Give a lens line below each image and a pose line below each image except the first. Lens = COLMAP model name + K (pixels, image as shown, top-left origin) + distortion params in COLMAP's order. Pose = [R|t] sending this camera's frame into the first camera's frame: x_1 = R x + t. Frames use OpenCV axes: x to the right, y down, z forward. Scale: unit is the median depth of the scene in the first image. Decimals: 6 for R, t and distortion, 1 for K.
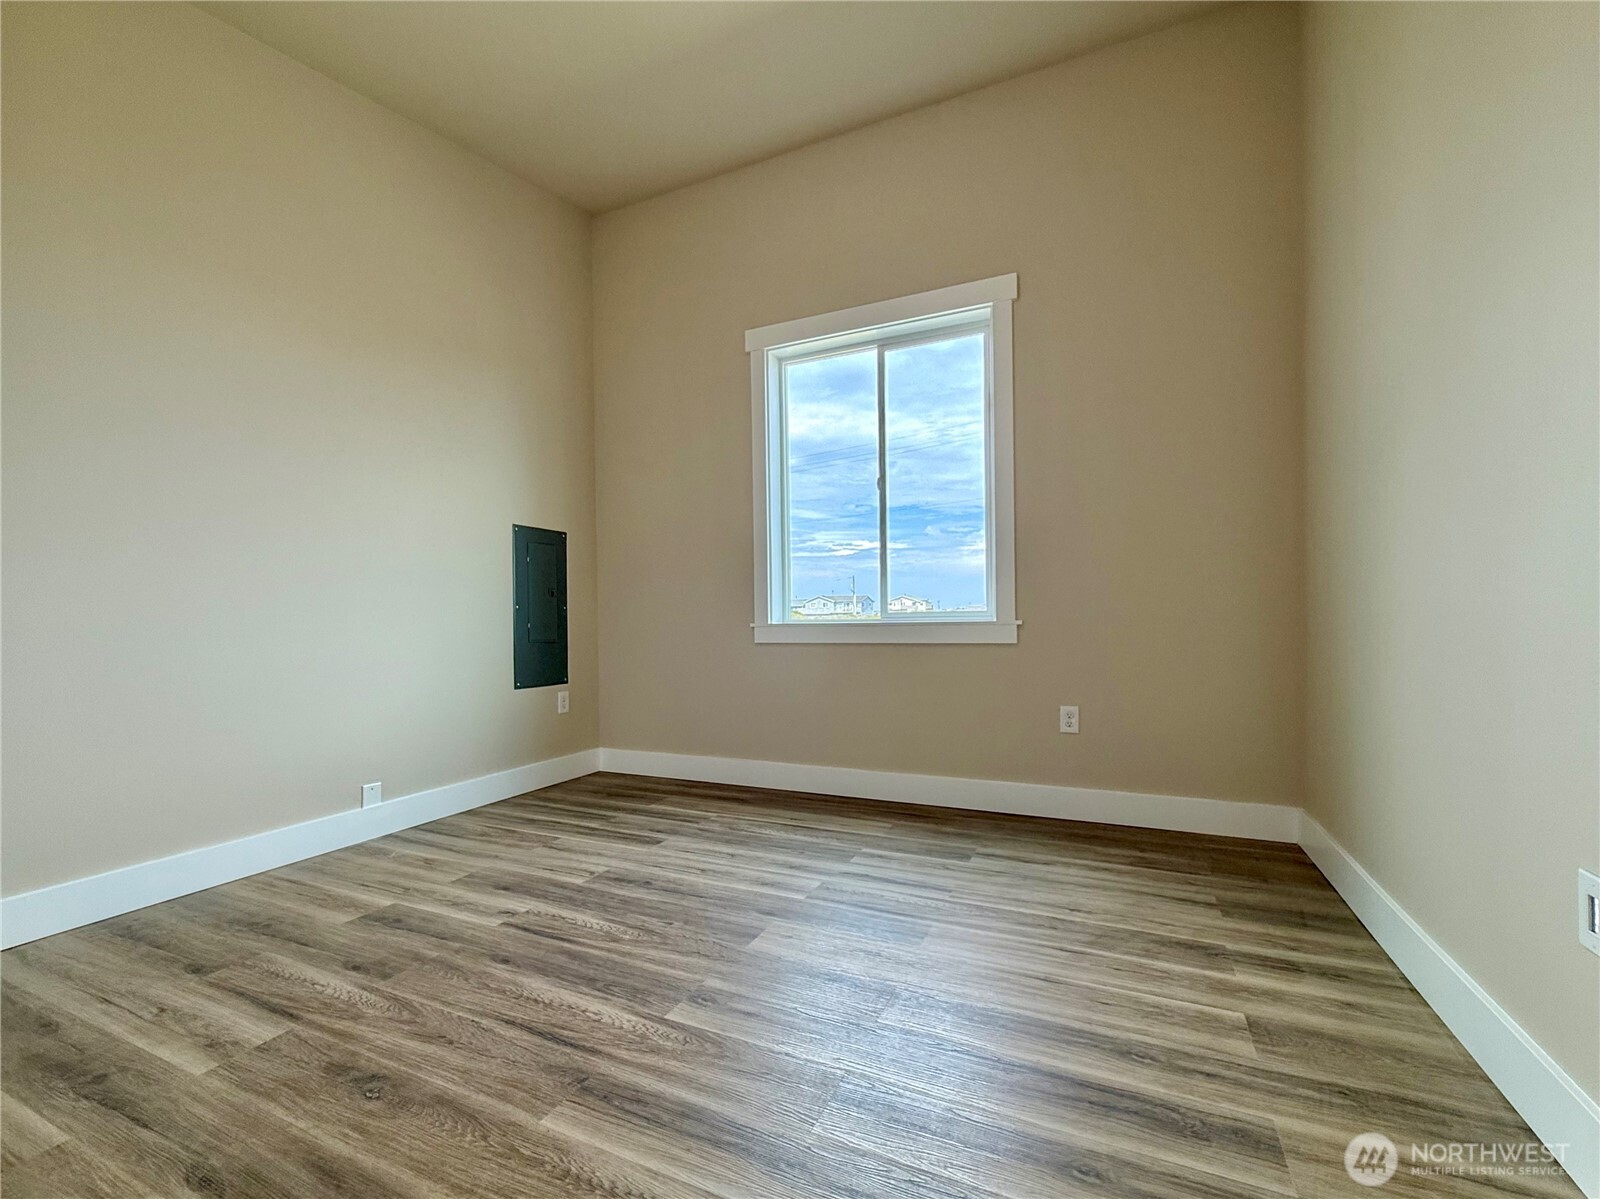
lens RADIAL K [[647.0, 0, 810.6], [0, 647.0, 590.0], [0, 0, 1]] dist [-0.000399, 0.000080]
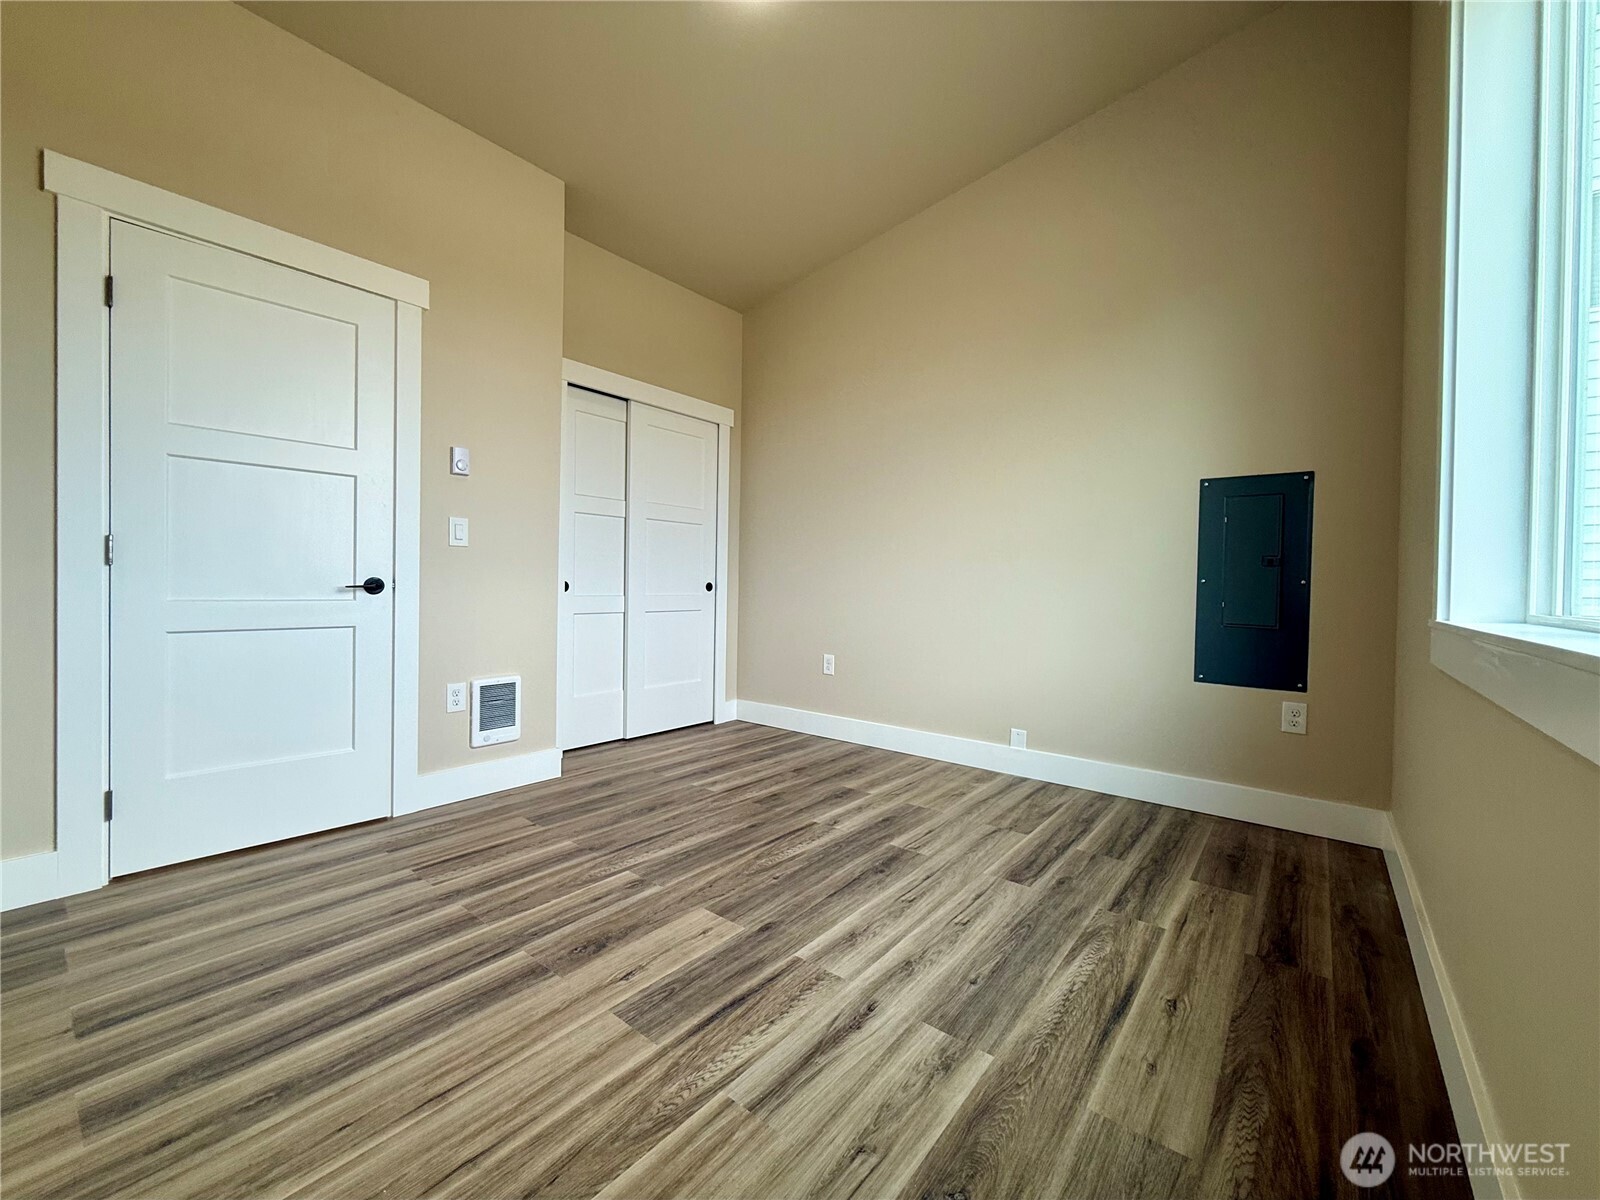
lens RADIAL K [[647.0, 0, 810.6], [0, 647.0, 590.5], [0, 0, 1]] dist [-0.000399, 0.000080]
pose [[-0.222397, 0.016831, -0.974811, 0.626558], [0.028475, 0.999537, 0.010761, 0.025134], [0.974540, -0.025365, -0.222773, 1.021868]]
